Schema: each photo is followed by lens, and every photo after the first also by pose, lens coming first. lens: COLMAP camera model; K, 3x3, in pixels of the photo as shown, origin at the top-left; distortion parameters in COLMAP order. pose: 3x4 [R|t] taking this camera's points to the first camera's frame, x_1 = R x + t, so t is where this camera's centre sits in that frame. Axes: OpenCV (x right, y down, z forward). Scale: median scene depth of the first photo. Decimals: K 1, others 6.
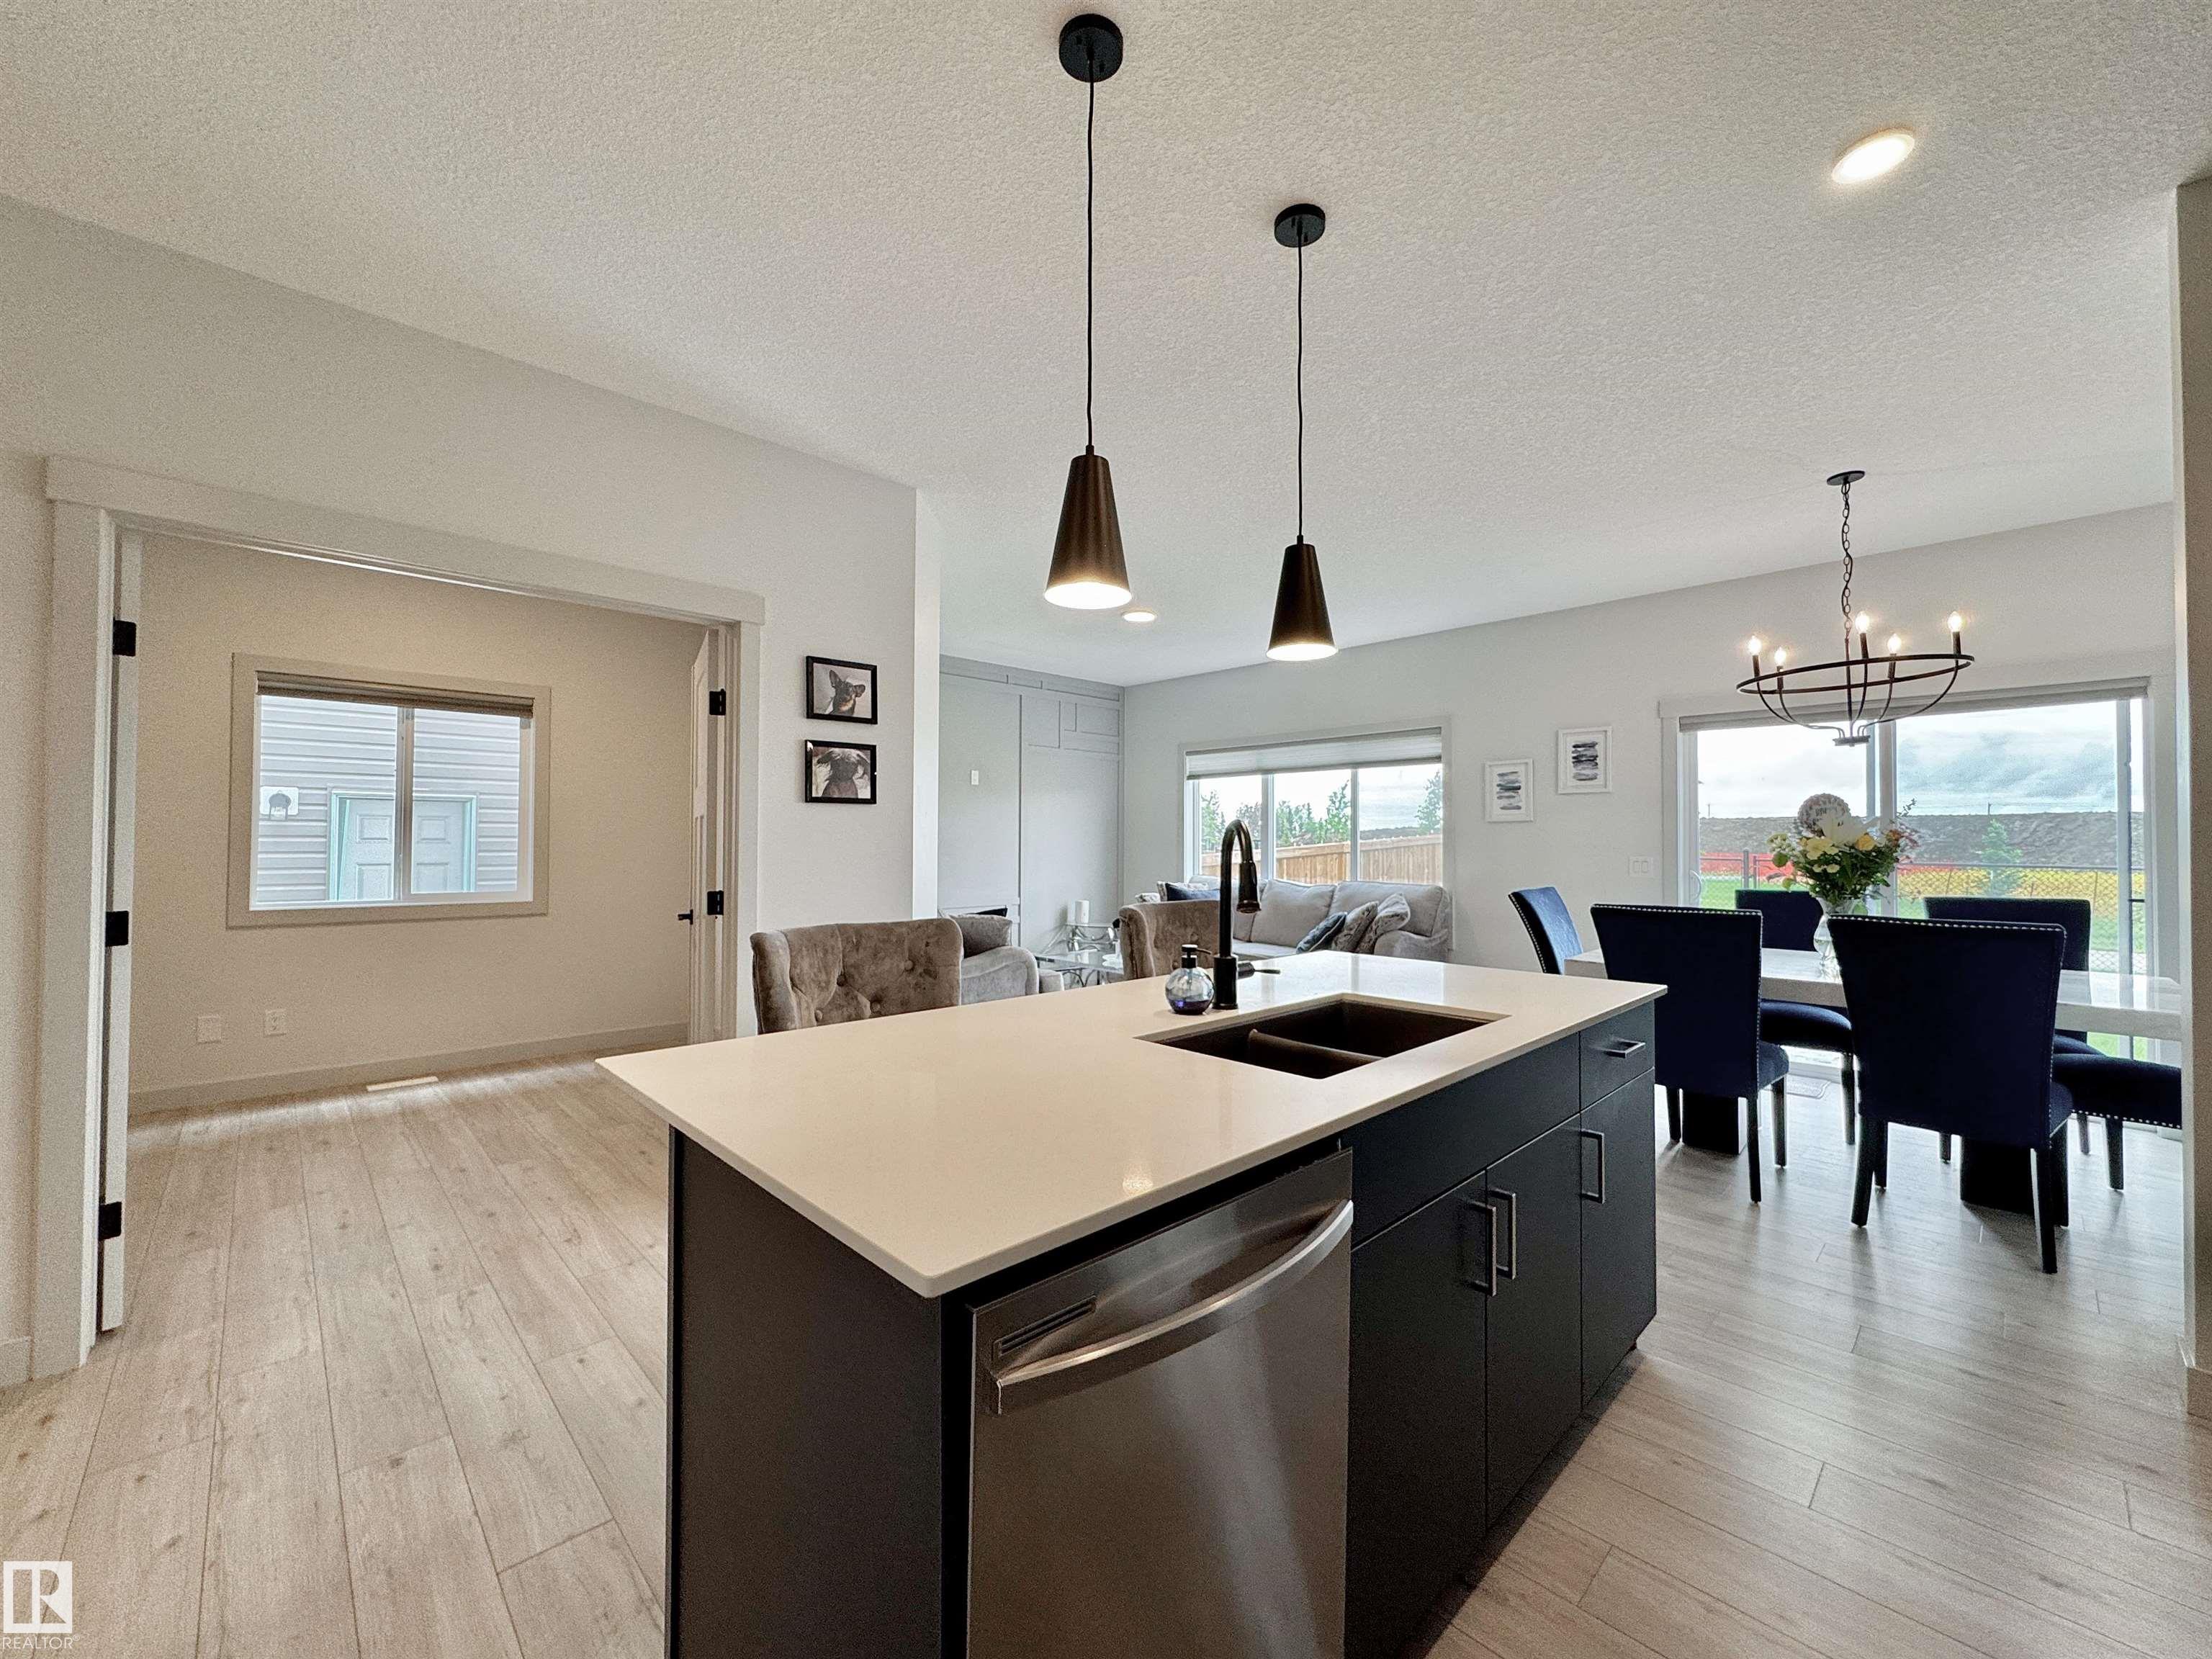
lens RADIAL K [[883.6, 0, 1108.6], [0, 883.6, 831.3], [0, 0, 1]] dist [-0.002534, 0.000229]
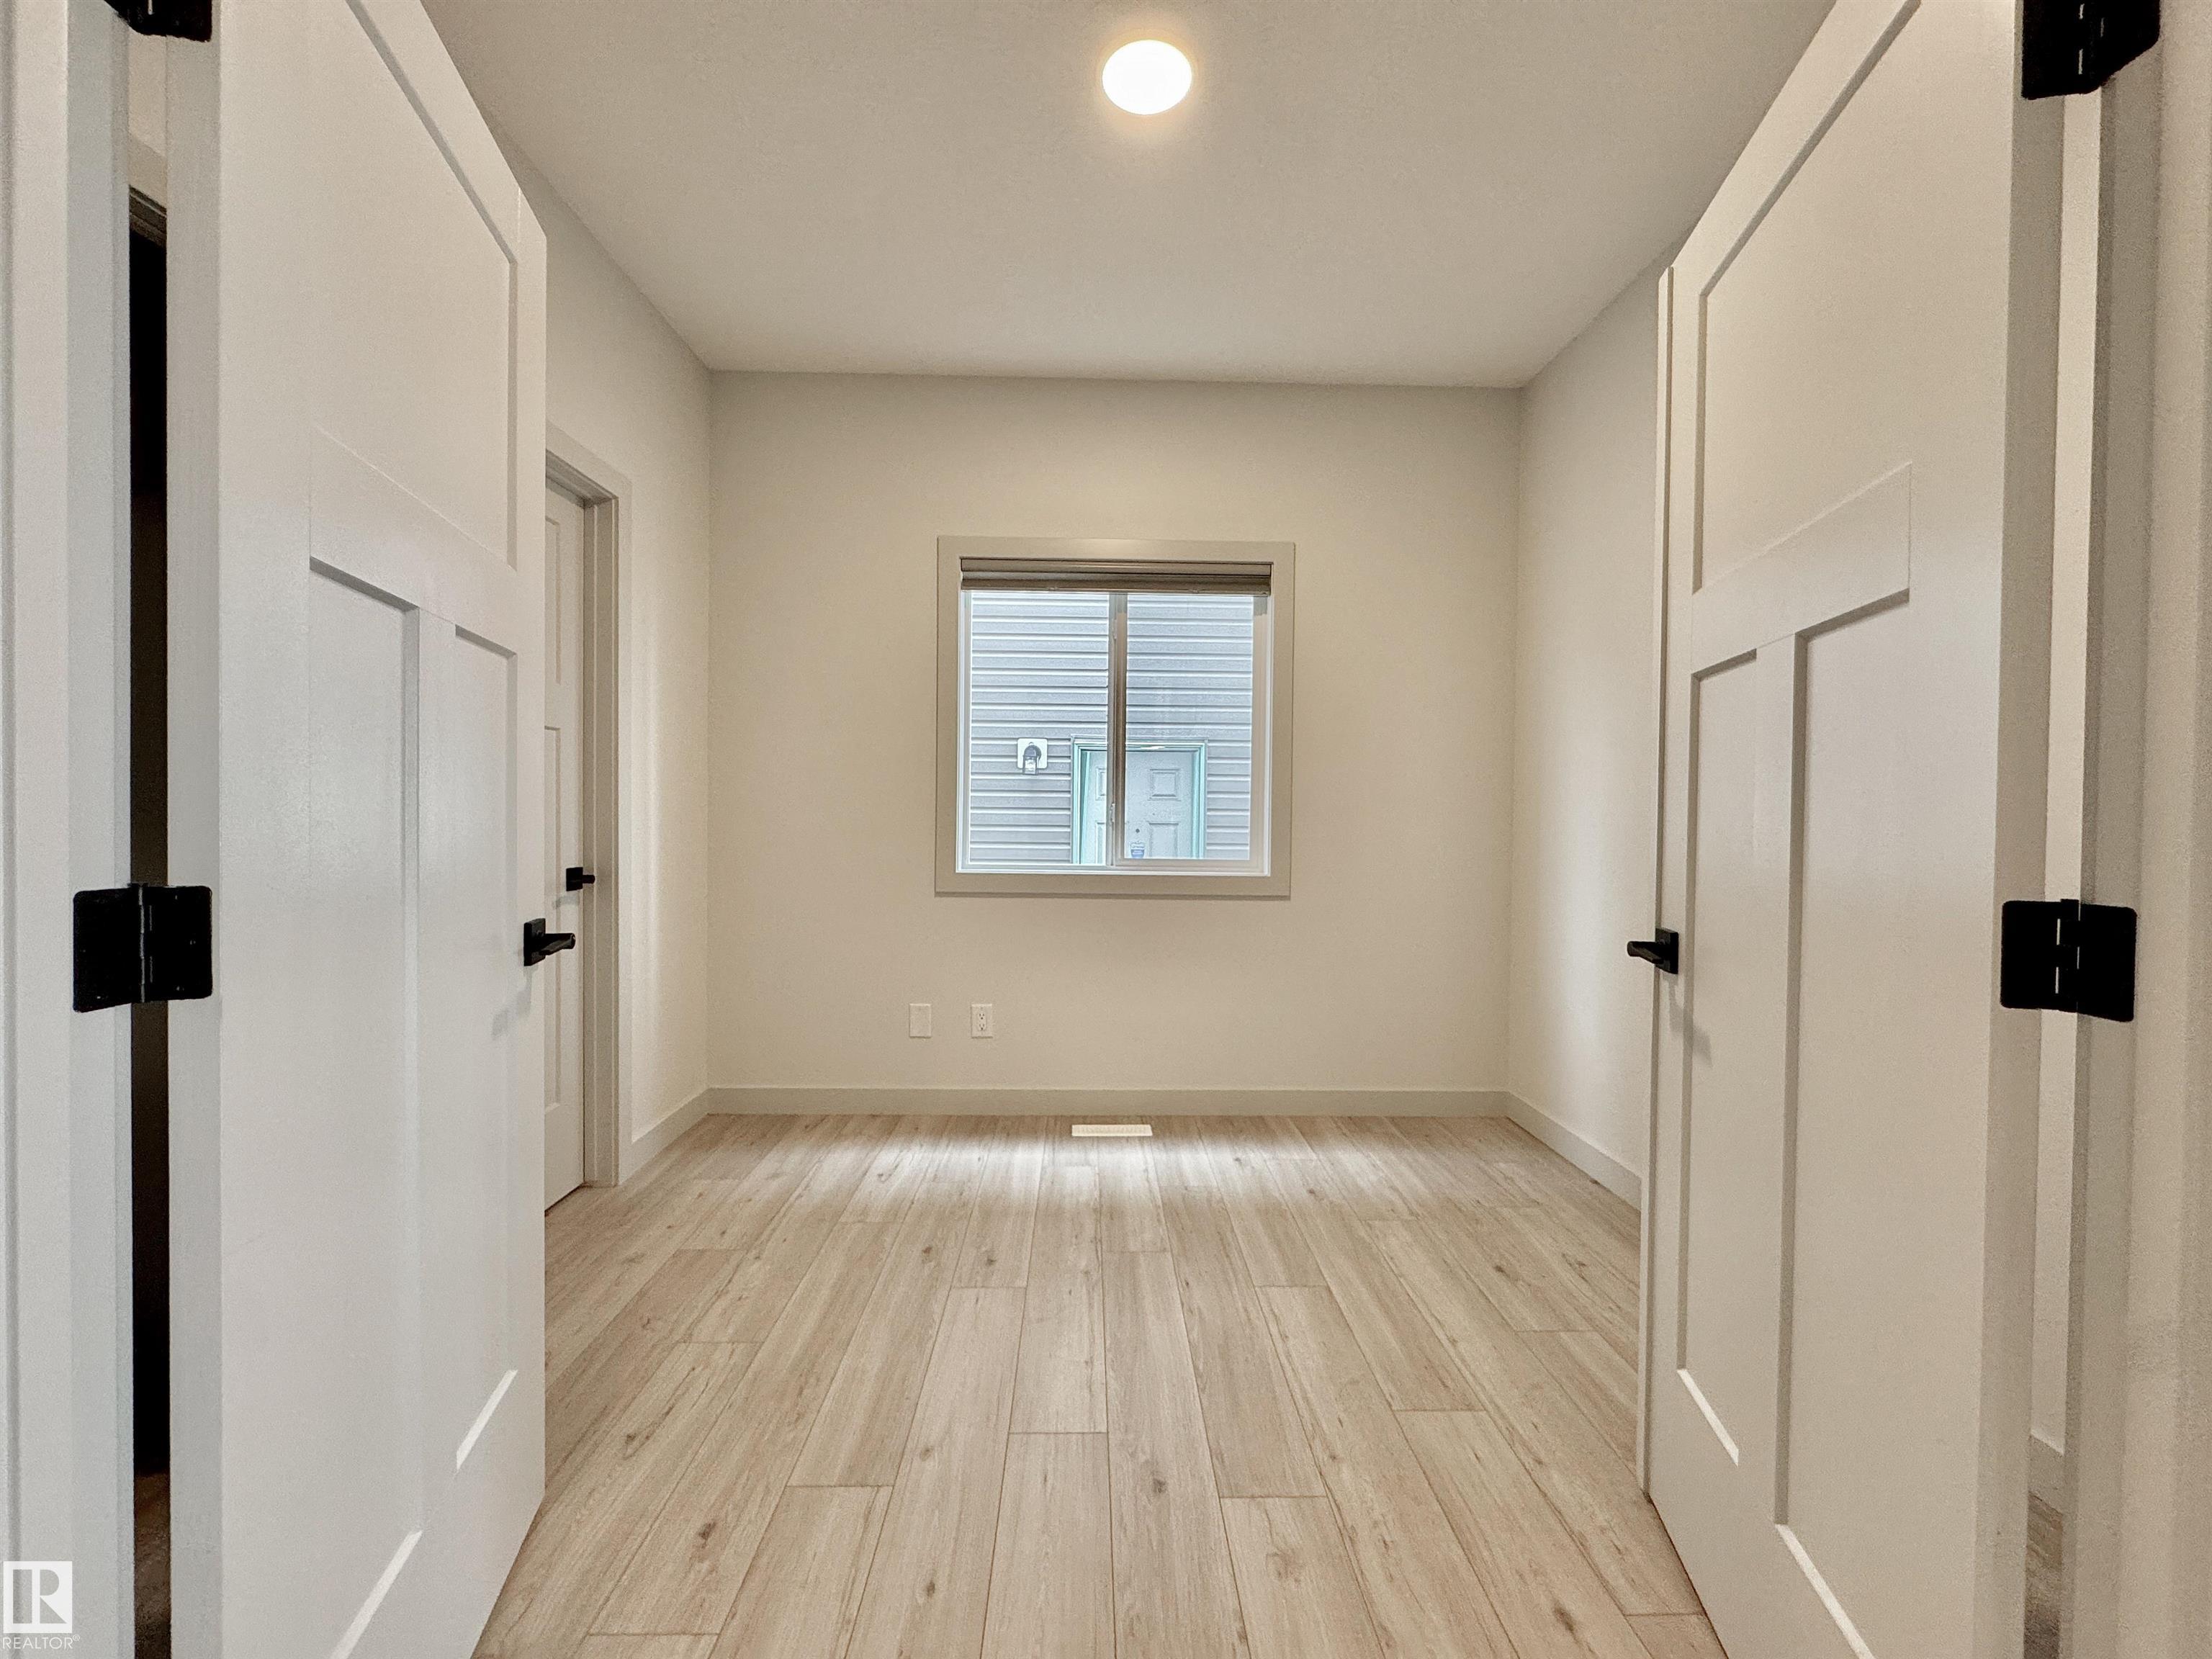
lens RADIAL K [[883.6, 0, 1106.0], [0, 883.6, 827.6], [0, 0, 1]] dist [-0.002534, 0.000229]
pose [[0.737042, 0.012557, -0.675730, -0.346233], [0.003125, 0.999753, 0.021986, 0.032826], [0.675840, -0.018317, 0.736821, 0.502697]]
